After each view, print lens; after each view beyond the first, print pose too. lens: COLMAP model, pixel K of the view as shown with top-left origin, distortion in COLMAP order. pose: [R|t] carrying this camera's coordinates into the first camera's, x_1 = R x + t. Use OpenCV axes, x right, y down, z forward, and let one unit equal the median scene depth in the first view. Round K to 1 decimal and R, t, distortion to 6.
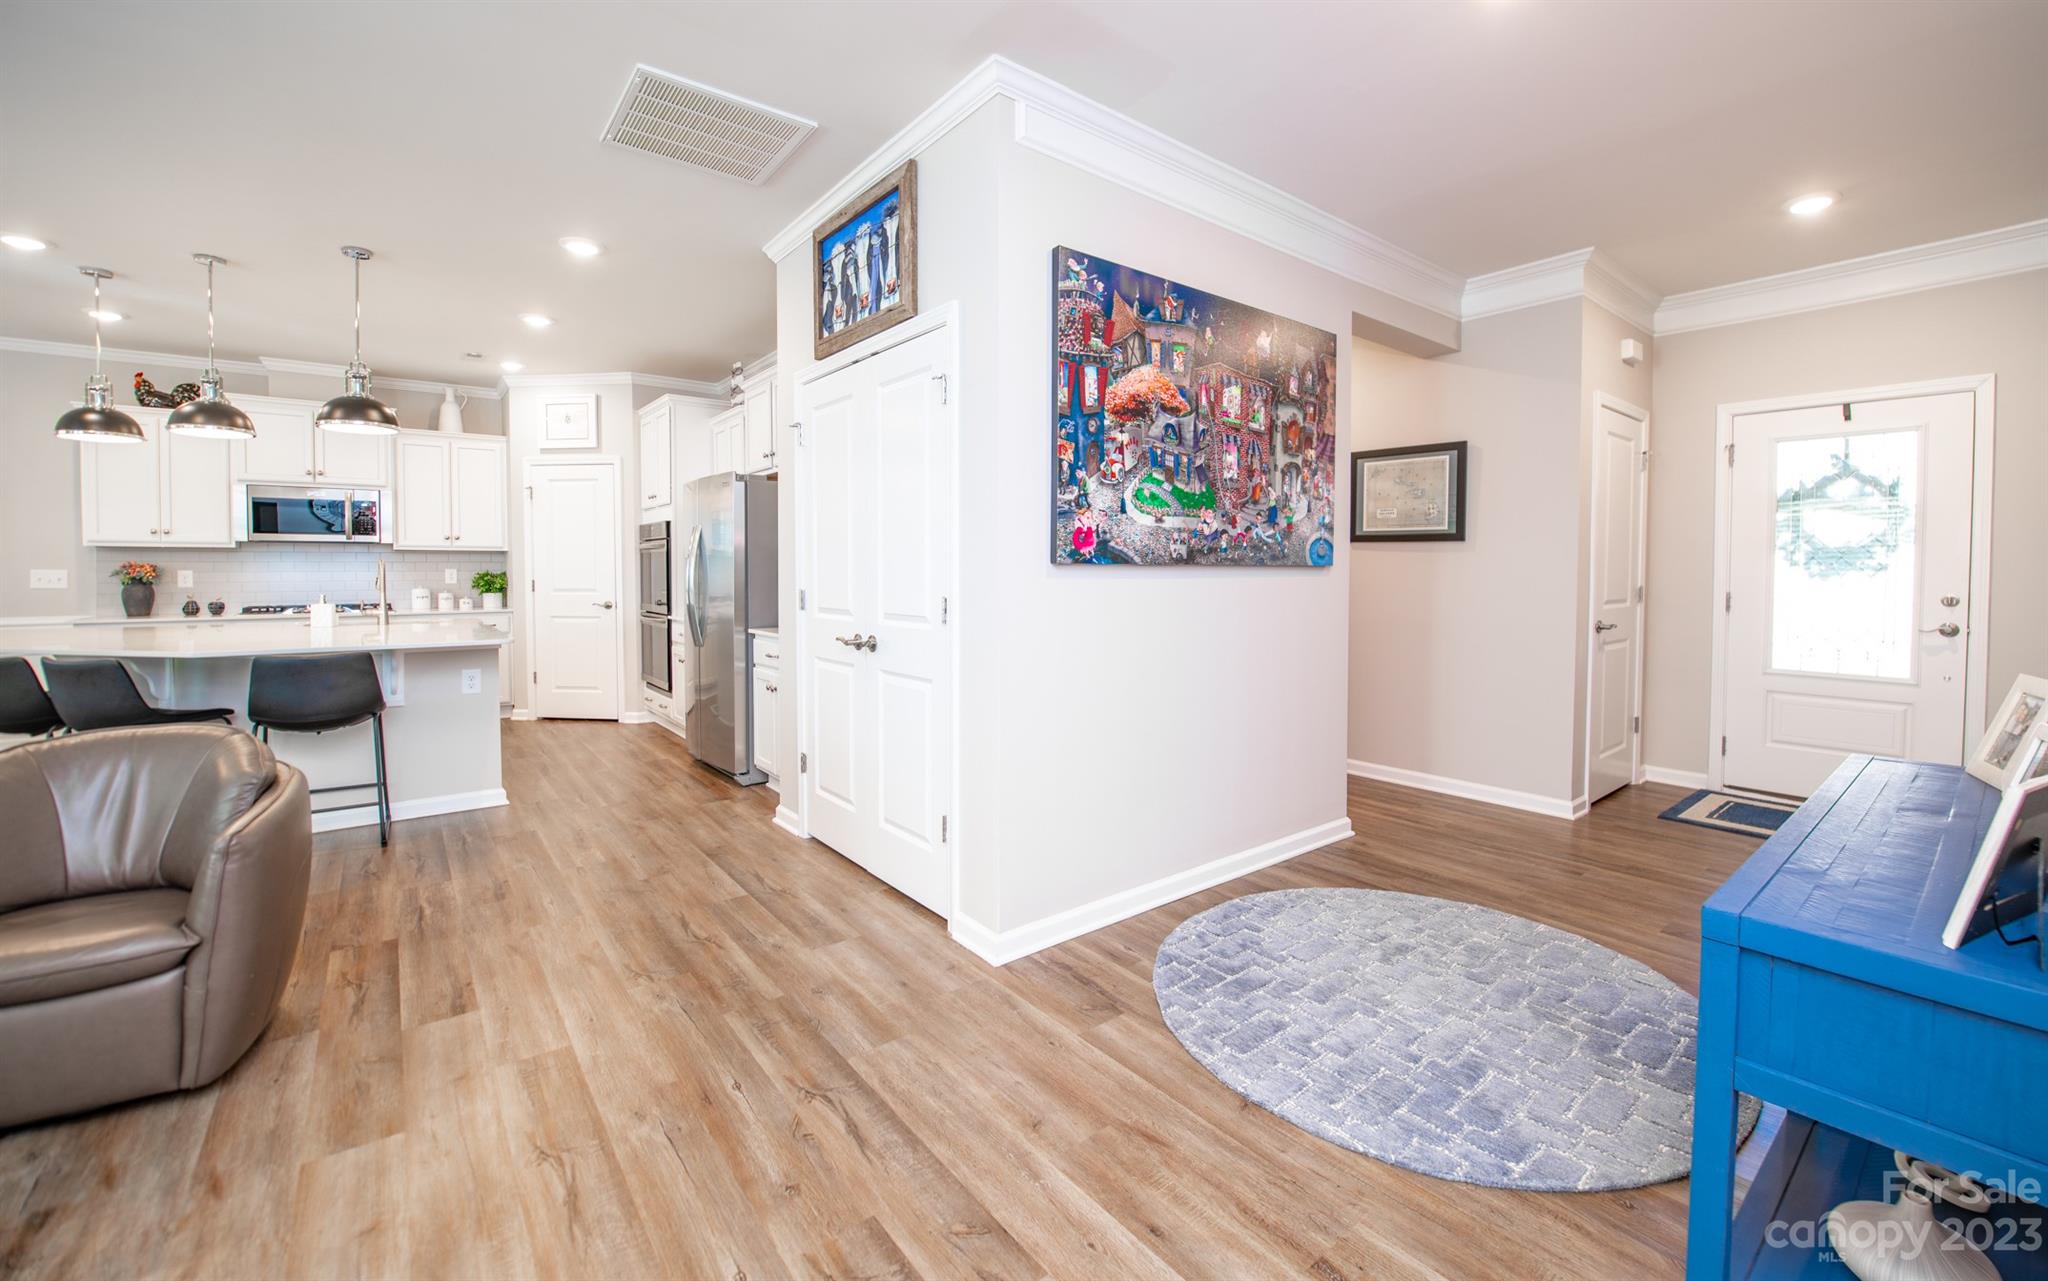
lens RADIAL K [[807.2, 0, 1045.9], [0, 807.2, 588.6], [0, 0, 1]] dist [-0.022621, -0.000325]
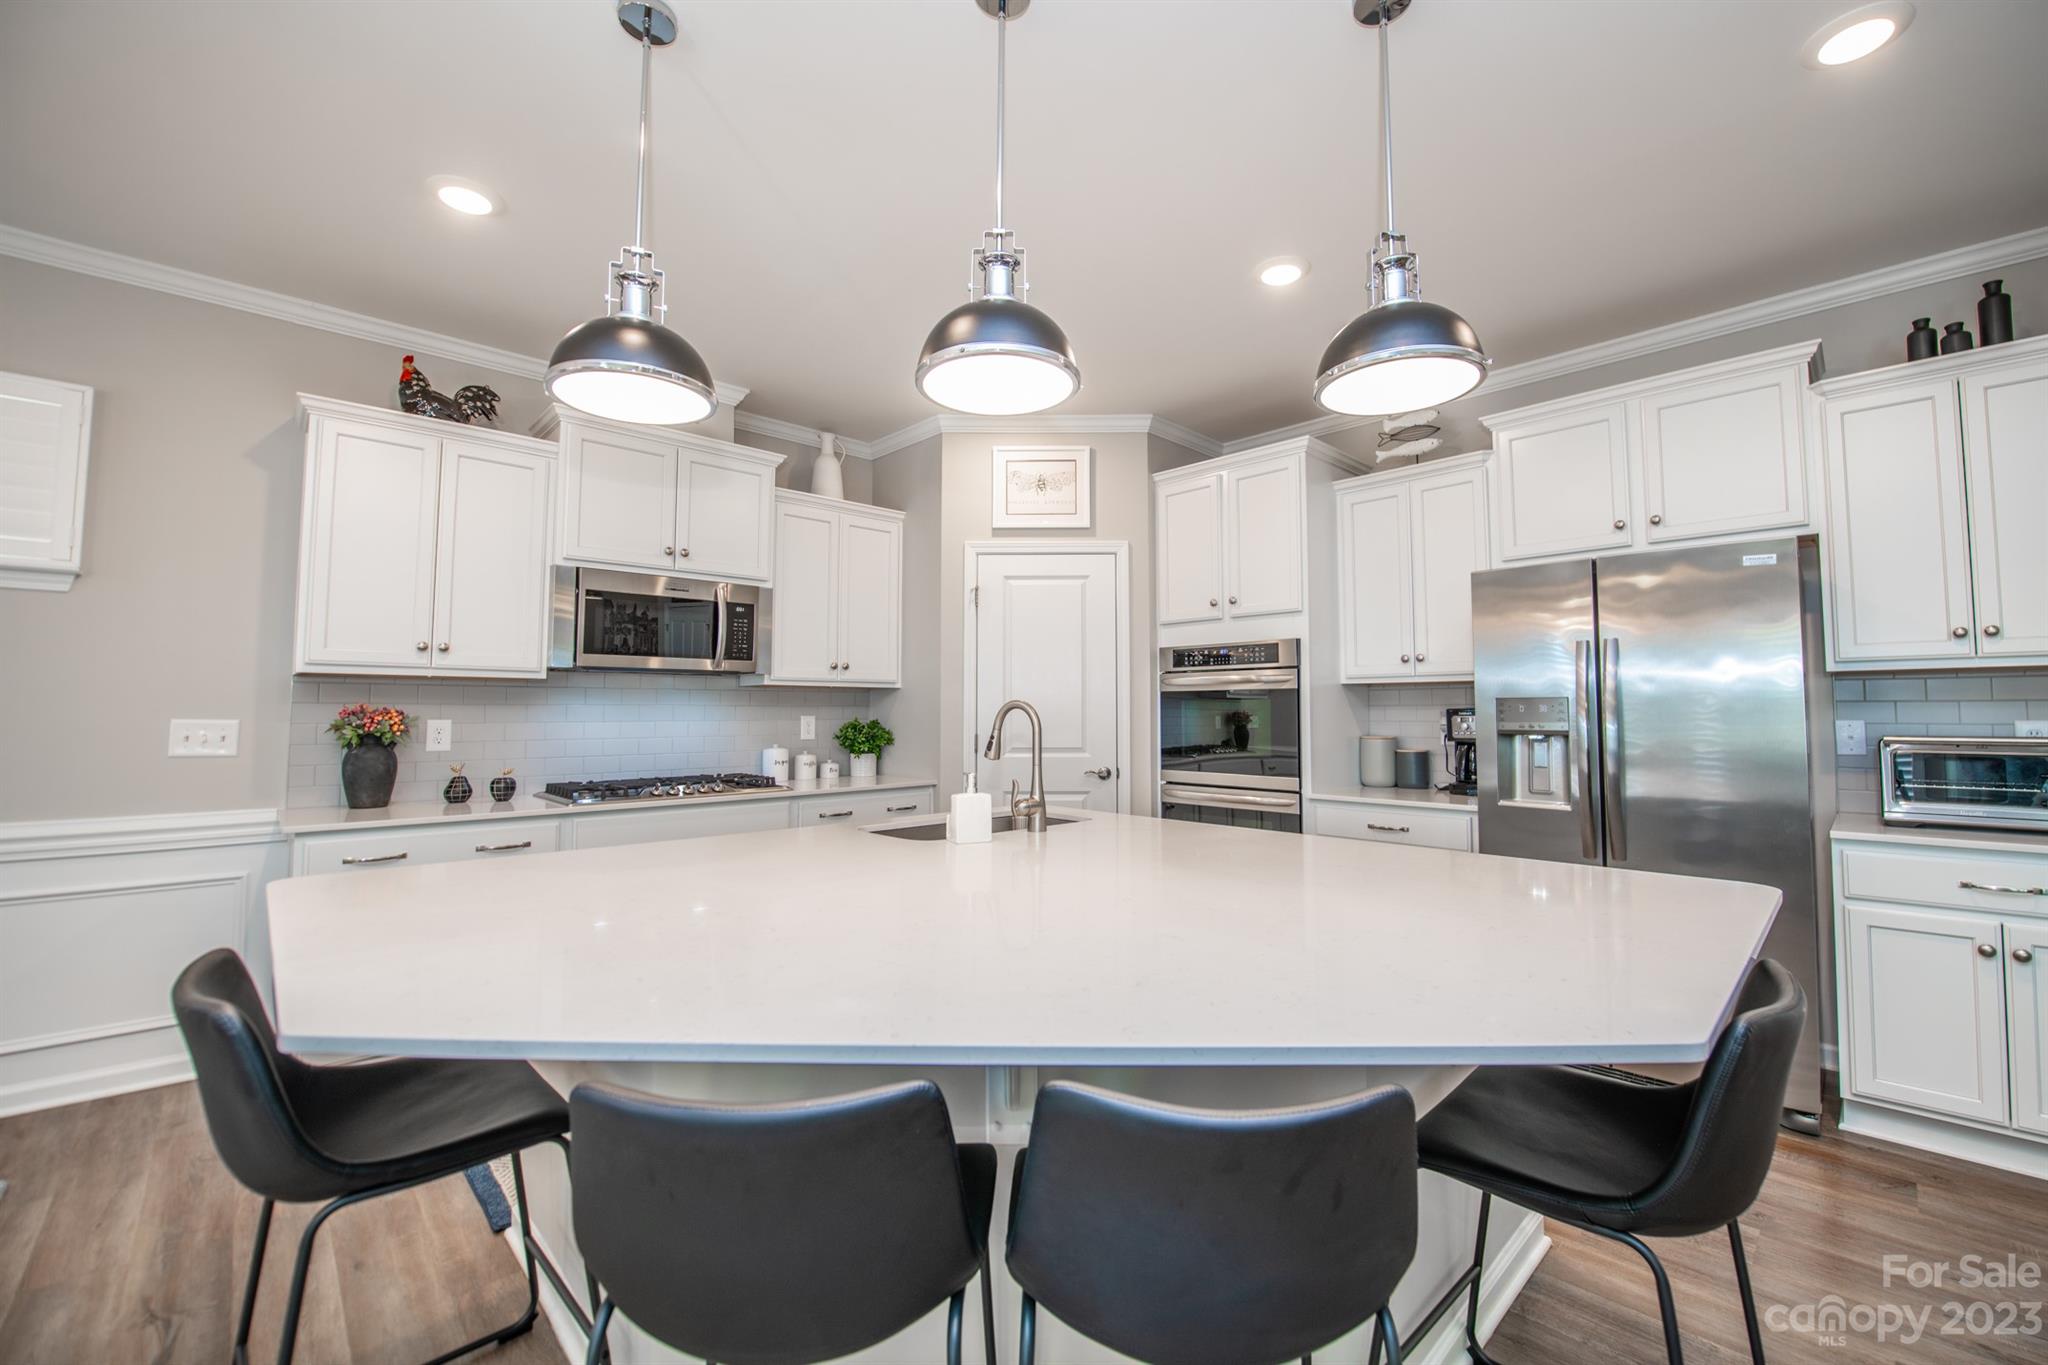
lens RADIAL K [[810.7, 0, 1042.1], [0, 810.7, 668.1], [0, 0, 1]] dist [-0.022261, -0.000061]
pose [[0.996800, 0.003057, 0.079883, -1.222590], [0.003352, 0.996792, -0.079966, -0.022582], [-0.079871, 0.079978, 0.993591, 0.688546]]
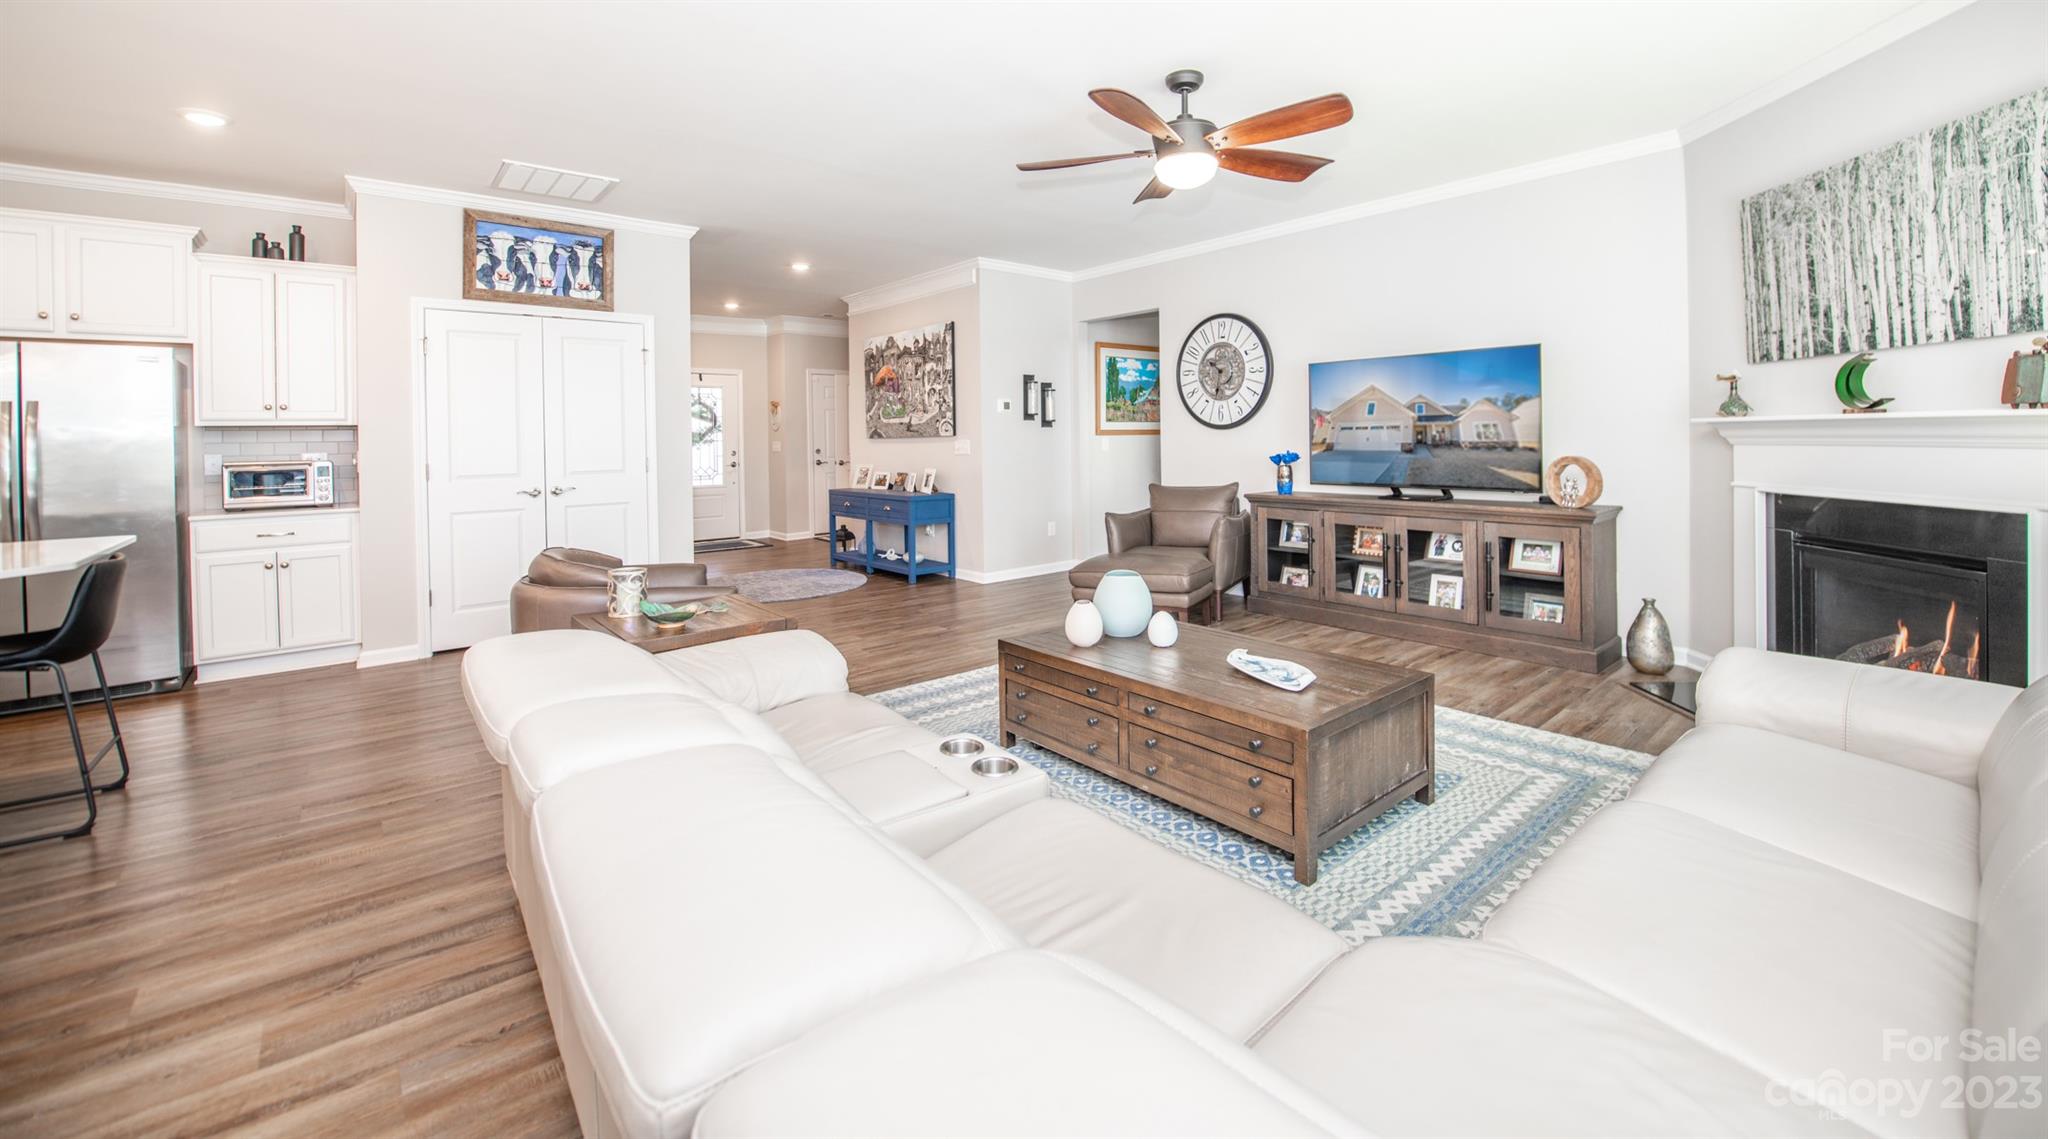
lens RADIAL K [[805.4, 0, 1059.3], [0, 805.4, 439.2], [0, 0, 1]] dist [-0.019680, -0.000854]
pose [[-0.055547, -0.004972, 0.998444, -1.763686], [0.042464, 0.999071, 0.007338, -0.006402], [-0.997553, 0.042805, -0.055284, 0.055382]]
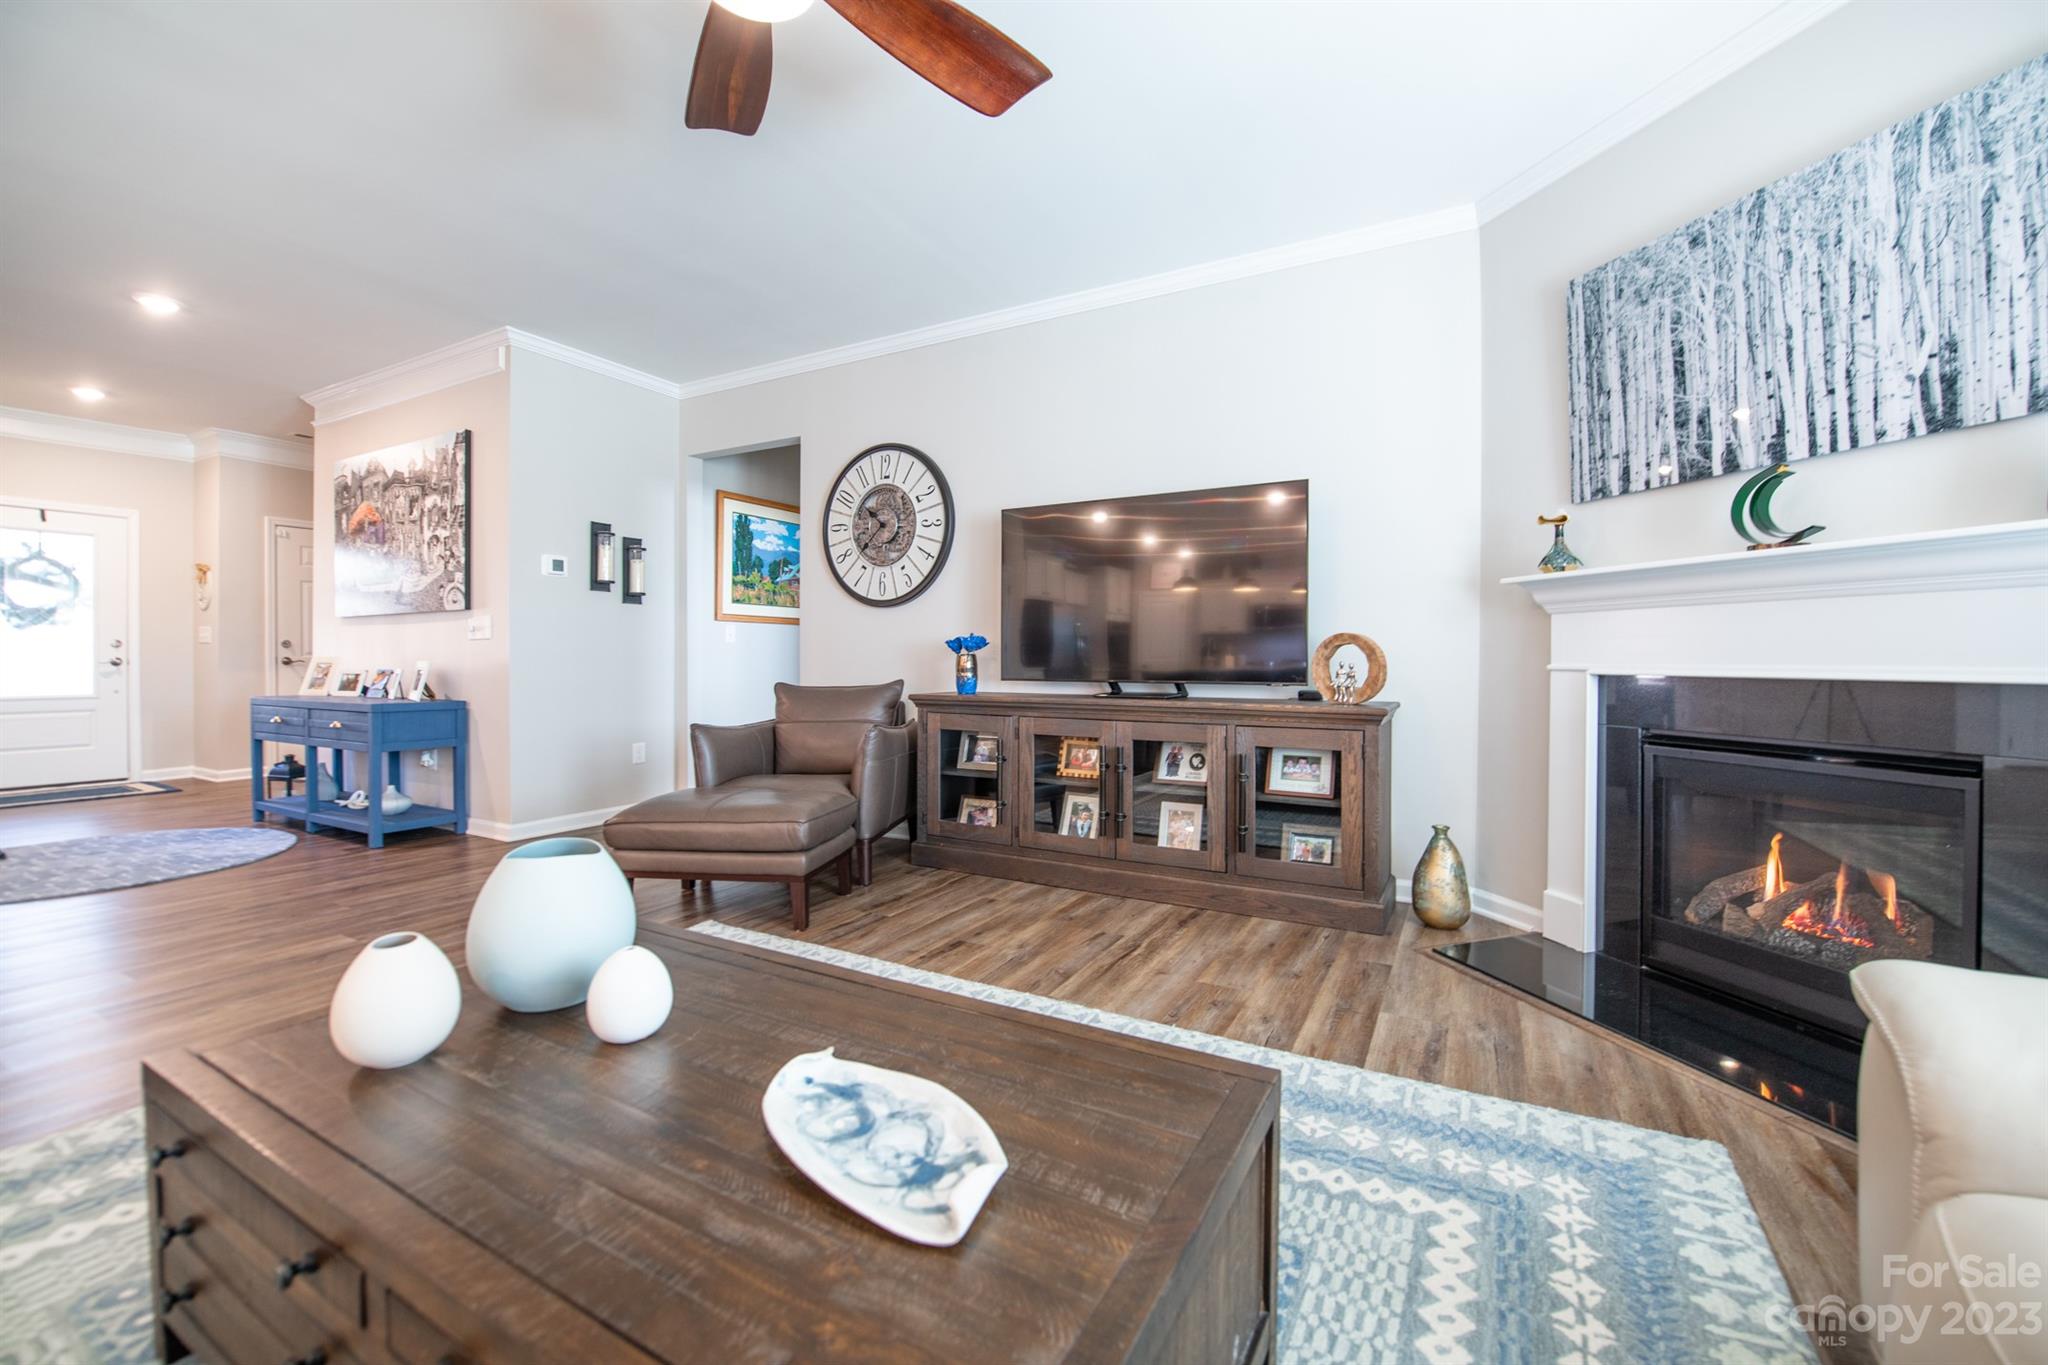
lens RADIAL K [[810.7, 0, 1053.4], [0, 810.7, 664.2], [0, 0, 1]] dist [-0.022261, -0.000061]
pose [[-0.406293, -0.011063, 0.913676, -1.256061], [0.022191, 0.999512, 0.021970, 0.072068], [-0.913473, 0.029201, -0.405850, -0.136804]]
